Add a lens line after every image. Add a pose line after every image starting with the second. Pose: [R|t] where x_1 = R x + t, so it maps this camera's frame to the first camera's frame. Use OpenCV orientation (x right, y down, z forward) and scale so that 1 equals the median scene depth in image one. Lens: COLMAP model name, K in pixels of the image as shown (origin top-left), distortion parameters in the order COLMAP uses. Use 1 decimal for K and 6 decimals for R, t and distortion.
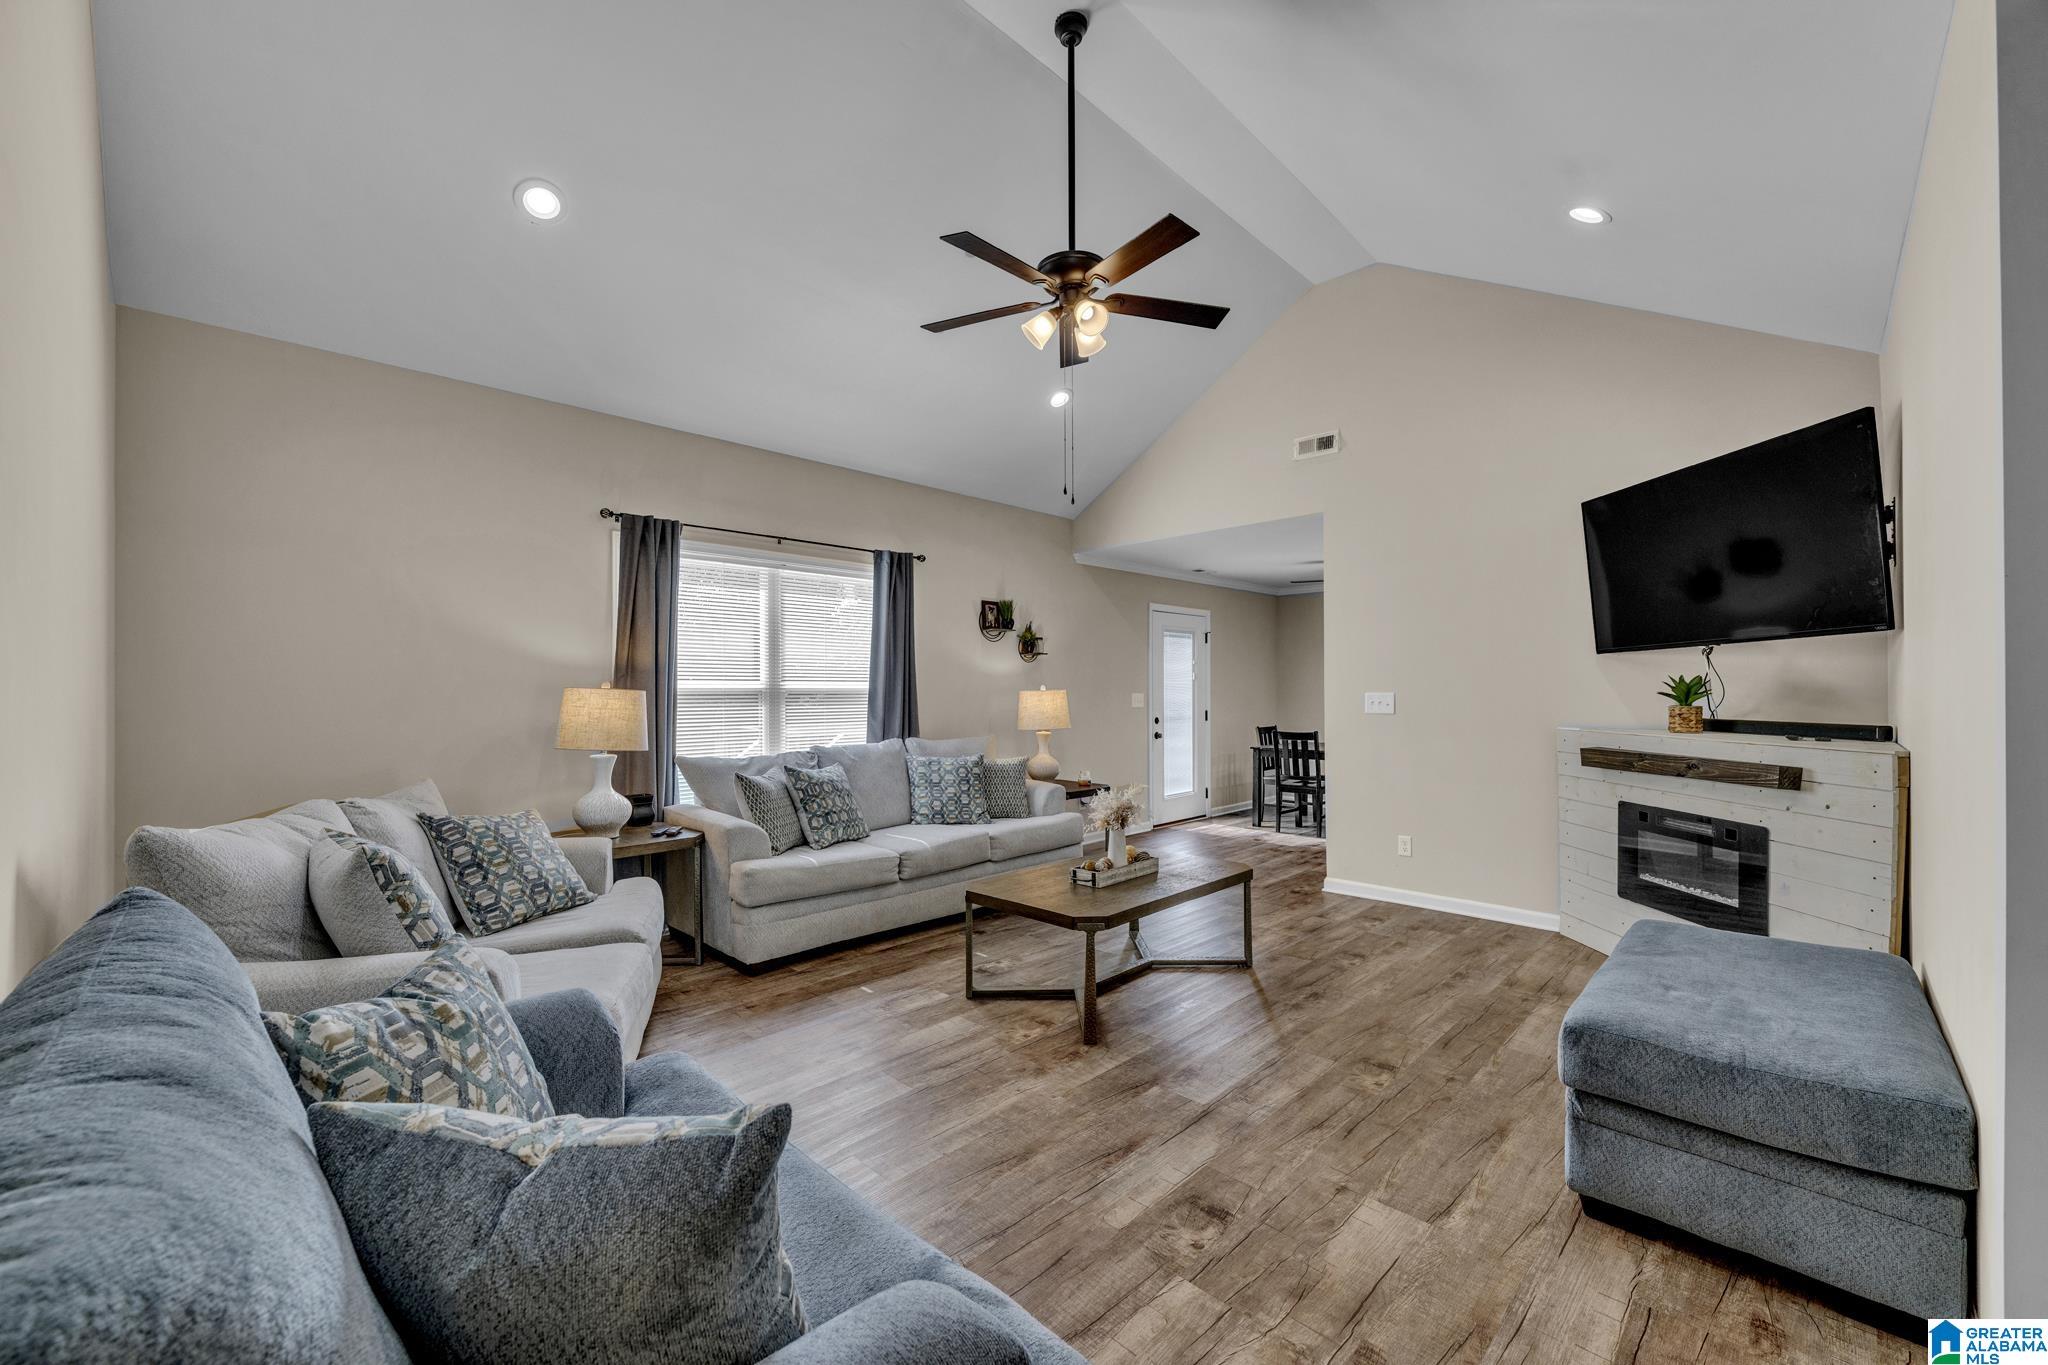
lens RADIAL K [[805.6, 0, 1024.7], [0, 805.6, 686.9], [0, 0, 1]] dist [-0.000046, -0.000329]
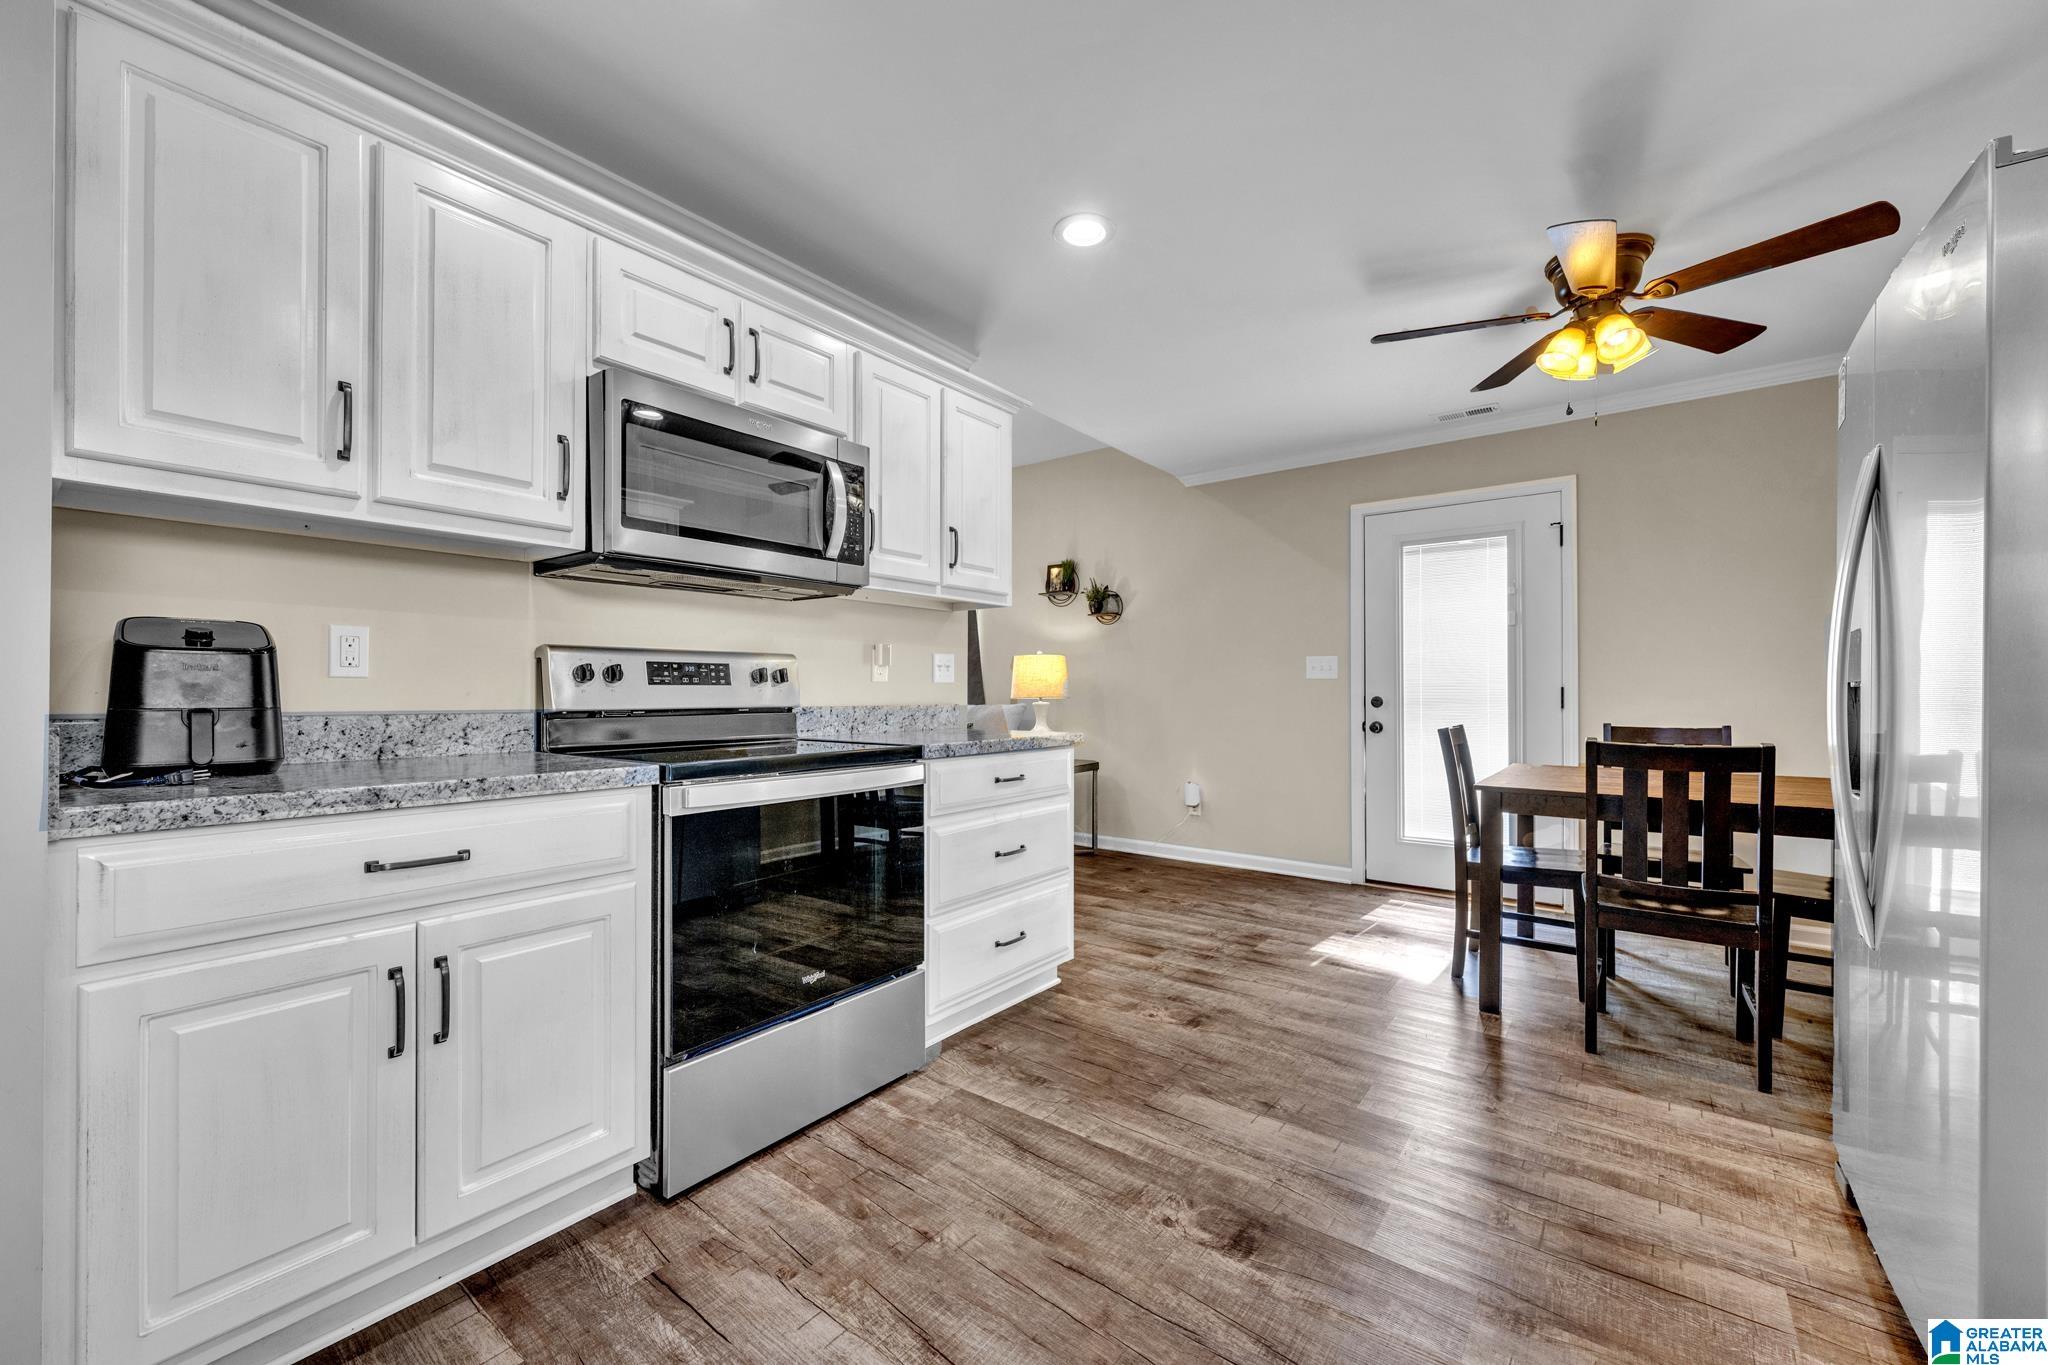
lens RADIAL K [[805.6, 0, 1034.1], [0, 805.6, 676.7], [0, 0, 1]] dist [-0.000046, -0.000329]
pose [[0.095129, -0.003115, -0.995460, 0.746754], [0.005331, 0.999982, -0.002619, 0.024397], [0.995451, -0.005058, 0.095144, 0.722461]]
